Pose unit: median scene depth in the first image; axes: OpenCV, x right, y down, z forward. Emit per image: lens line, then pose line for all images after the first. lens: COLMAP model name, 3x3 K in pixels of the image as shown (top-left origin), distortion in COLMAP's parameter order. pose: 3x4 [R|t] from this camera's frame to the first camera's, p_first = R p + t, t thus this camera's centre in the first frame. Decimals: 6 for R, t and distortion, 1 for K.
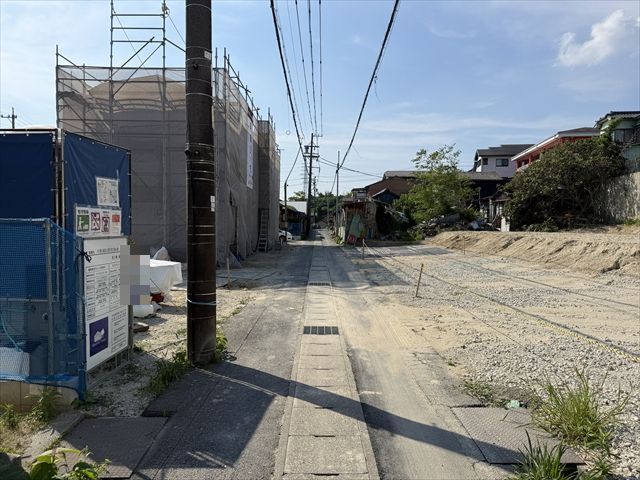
lens RADIAL K [[447.8, 0, 320.0], [0, 447.8, 240.0], [0, 0, 1]] dist [0.029985, -0.003671]
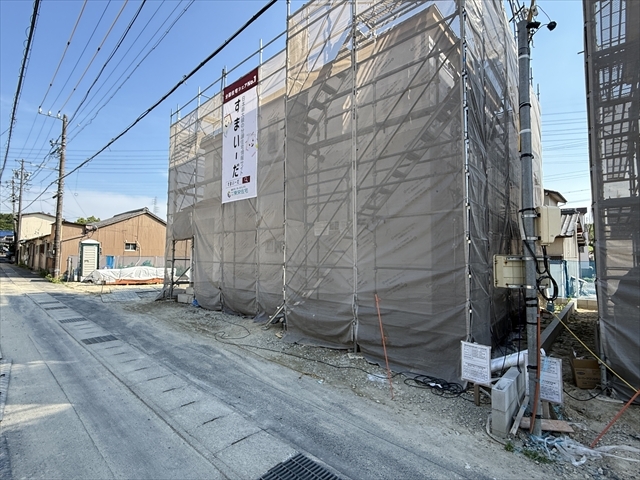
lens RADIAL K [[310.3, 0, 320.0], [0, 310.3, 240.0], [0, 0, 1]] dist [0.000694, -0.000089]
pose [[-0.674379, -0.067149, -0.735326, 0.071328], [-0.049775, 0.997725, -0.045461, -0.045965], [0.736706, 0.005943, -0.676187, 1.291721]]
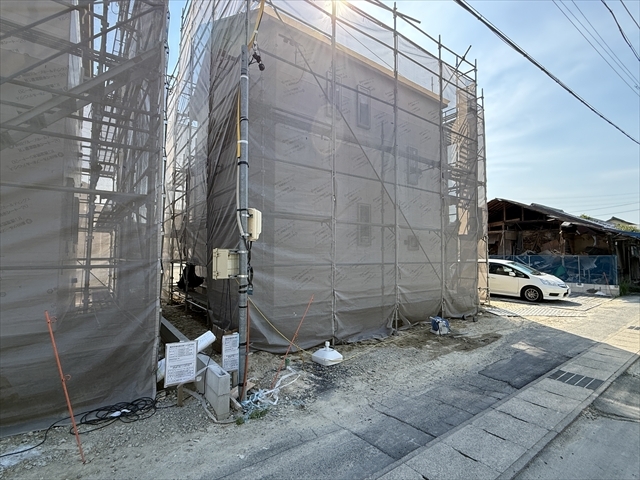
lens RADIAL K [[310.3, 0, 320.0], [0, 310.3, 240.0], [0, 0, 1]] dist [0.000694, -0.000089]
pose [[0.588693, -0.053527, -0.806583, 0.059872], [-0.022971, 0.996295, -0.082883, -0.042260], [0.808031, 0.067321, 0.585282, 1.203129]]
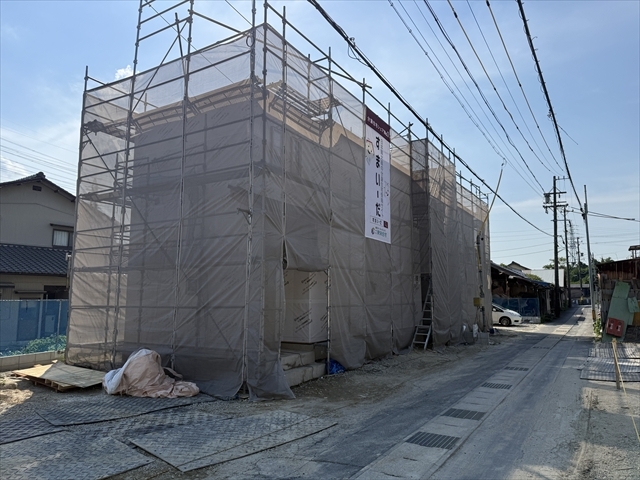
lens RADIAL K [[447.8, 0, 320.0], [0, 447.8, 240.0], [0, 0, 1]] dist [0.029985, -0.003671]
pose [[0.848869, -0.076779, -0.522998, 0.083592], [-0.010463, 0.986761, -0.161844, -0.019087], [0.528500, 0.142856, 0.836827, 0.428119]]
